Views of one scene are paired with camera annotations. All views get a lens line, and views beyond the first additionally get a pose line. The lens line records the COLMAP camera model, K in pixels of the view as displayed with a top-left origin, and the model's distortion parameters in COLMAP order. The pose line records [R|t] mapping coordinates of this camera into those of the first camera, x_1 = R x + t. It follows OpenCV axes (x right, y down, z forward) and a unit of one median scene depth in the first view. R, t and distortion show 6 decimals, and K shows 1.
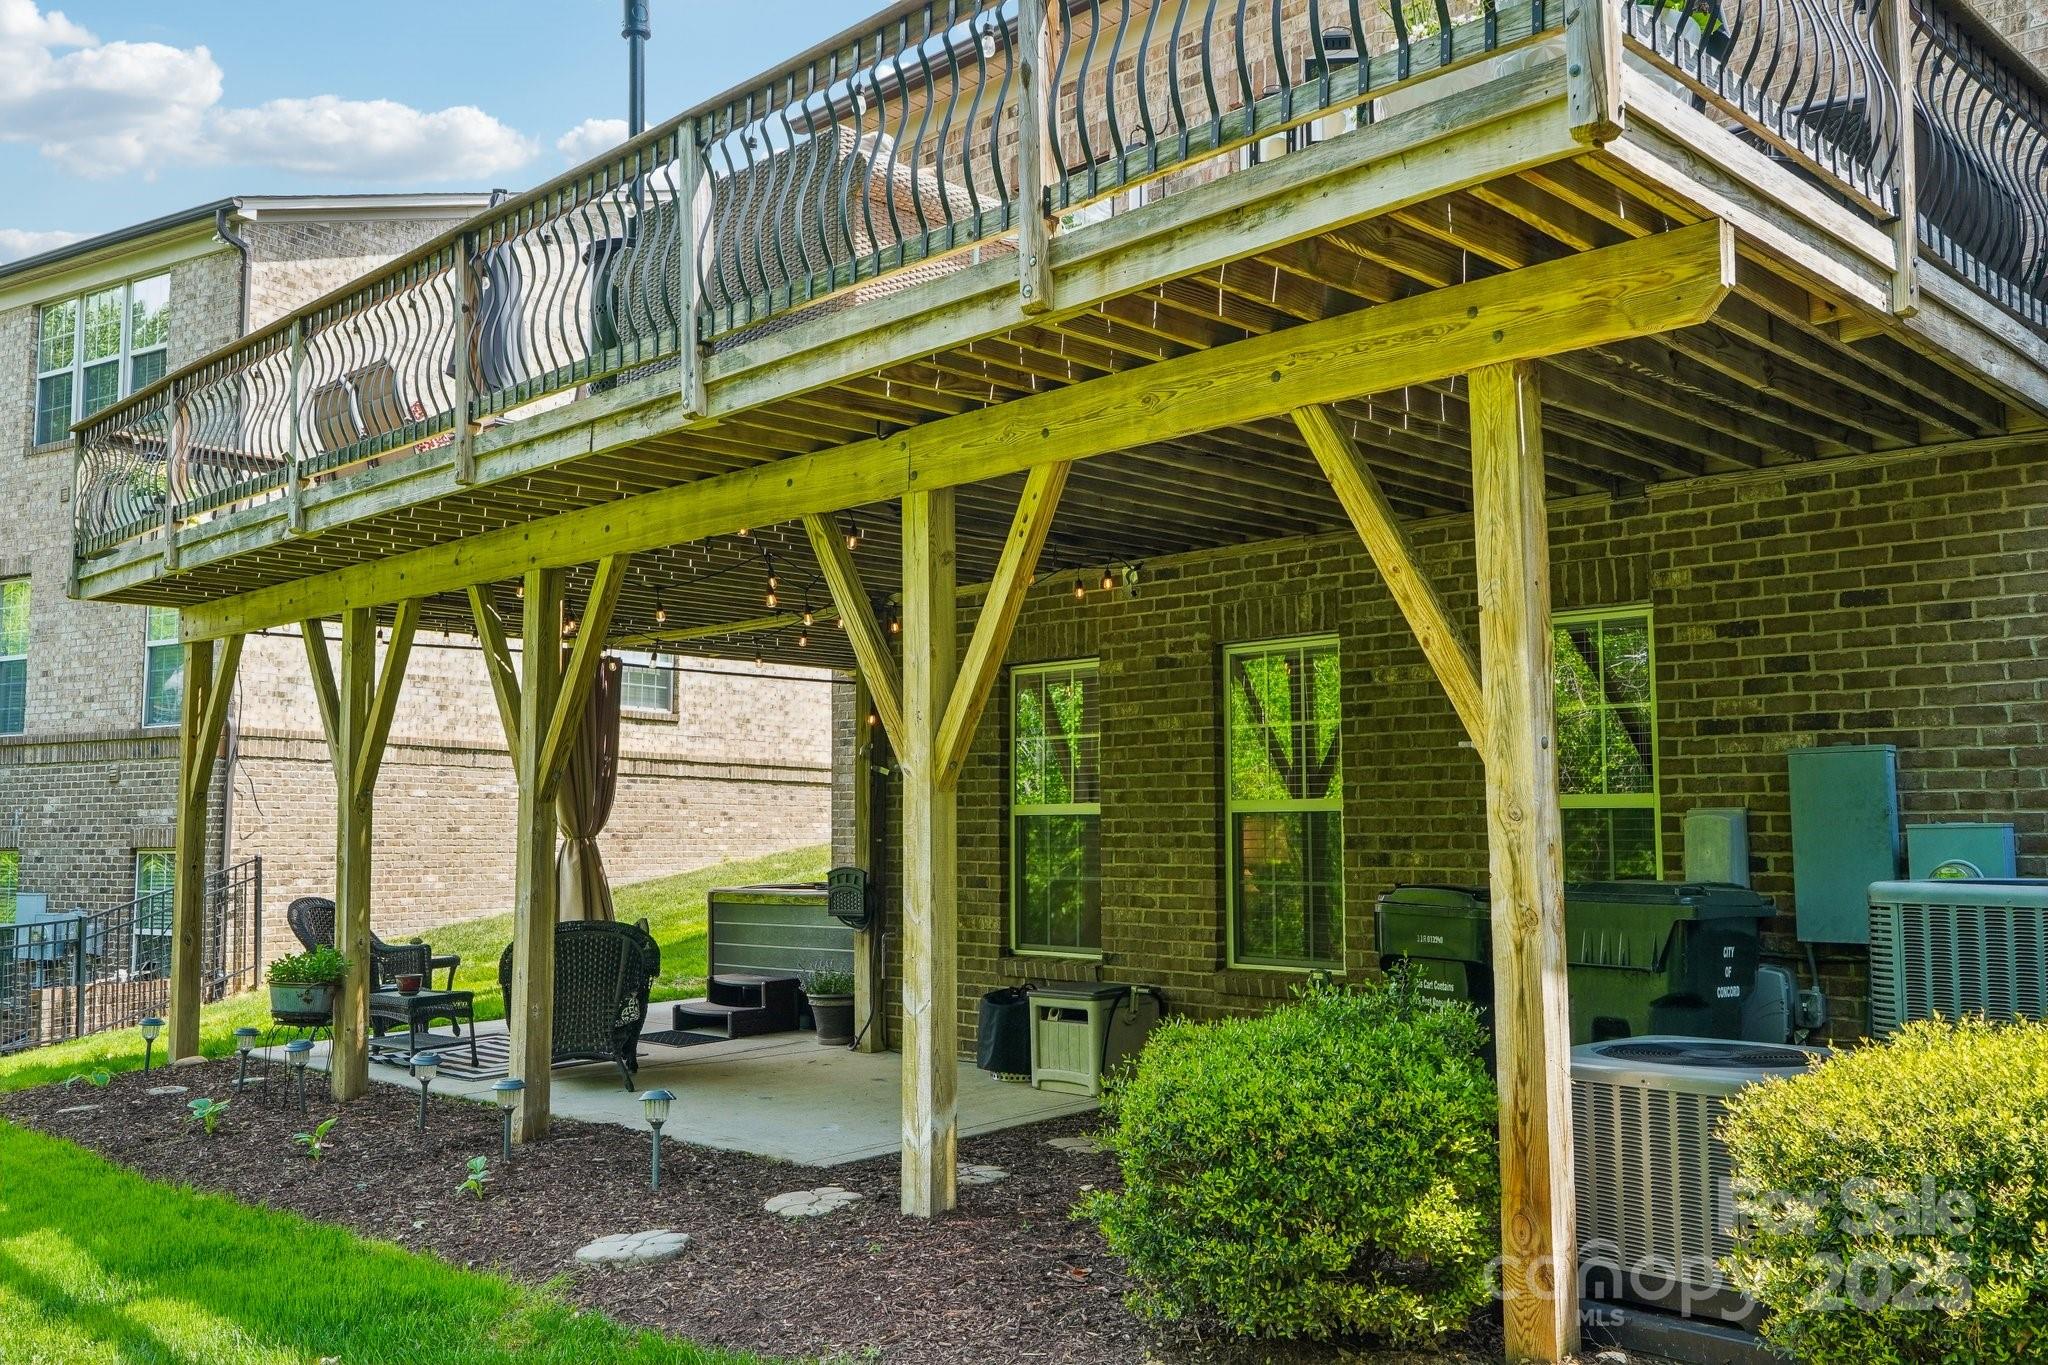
lens RADIAL K [[1749.8, 0, 1022.3], [0, 1749.8, 683.1], [0, 0, 1]] dist [-0.001384, 0.001914]
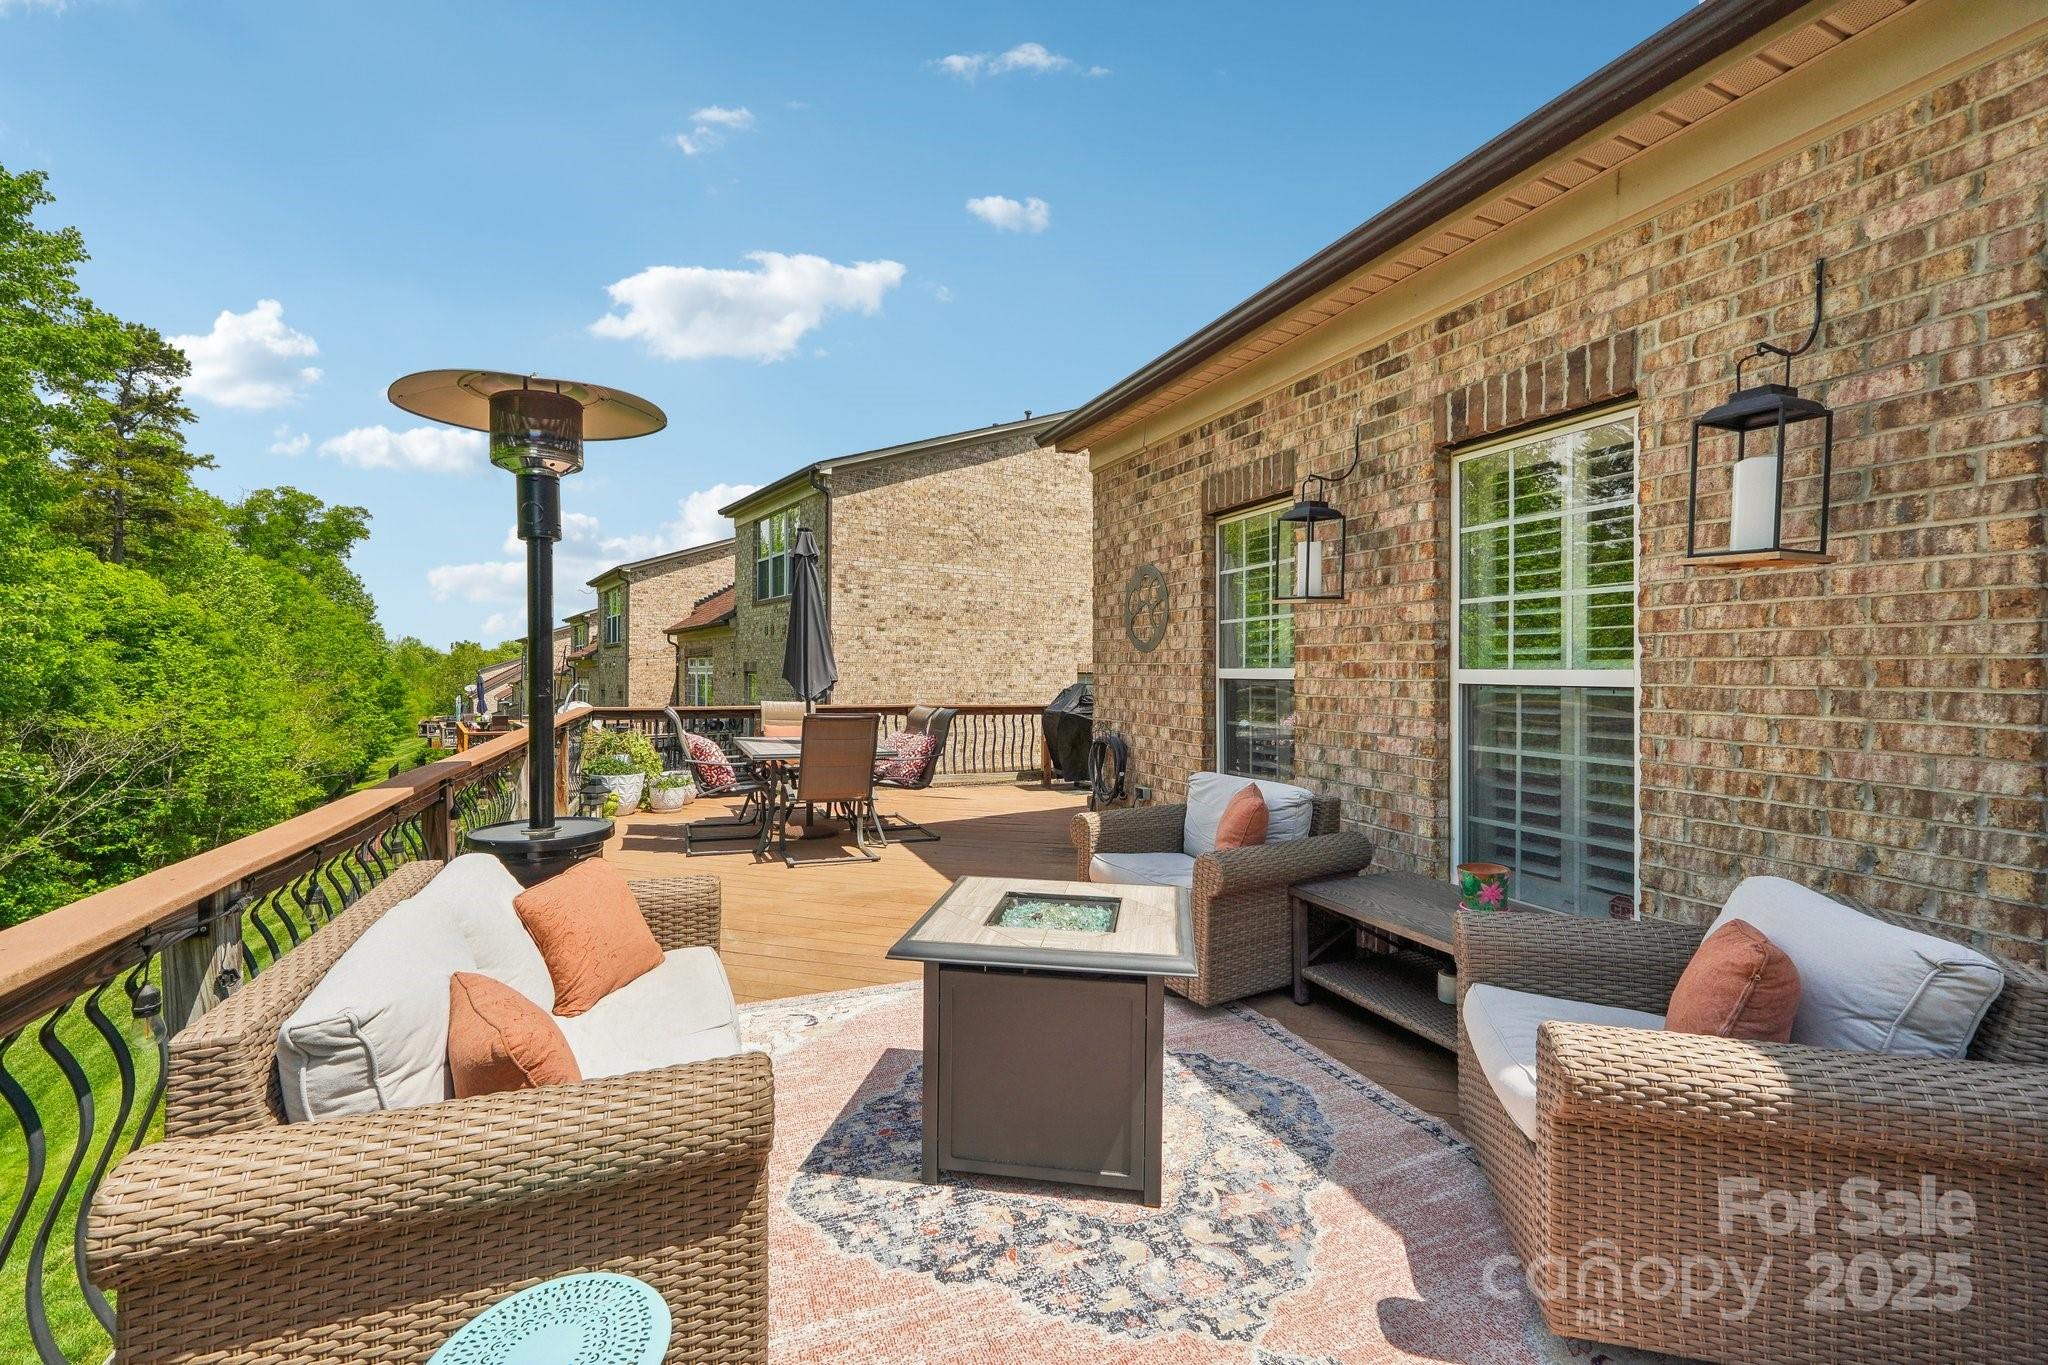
lens RADIAL K [[848.0, 0, 1019.6], [0, 848.0, 679.9], [0, 0, 1]] dist [0.000833, 0.000032]
pose [[0.919686, 0.008040, -0.392573, 0.049415], [0.031551, 0.995044, 0.094293, -0.138851], [0.391386, -0.099106, 0.914874, 0.305175]]
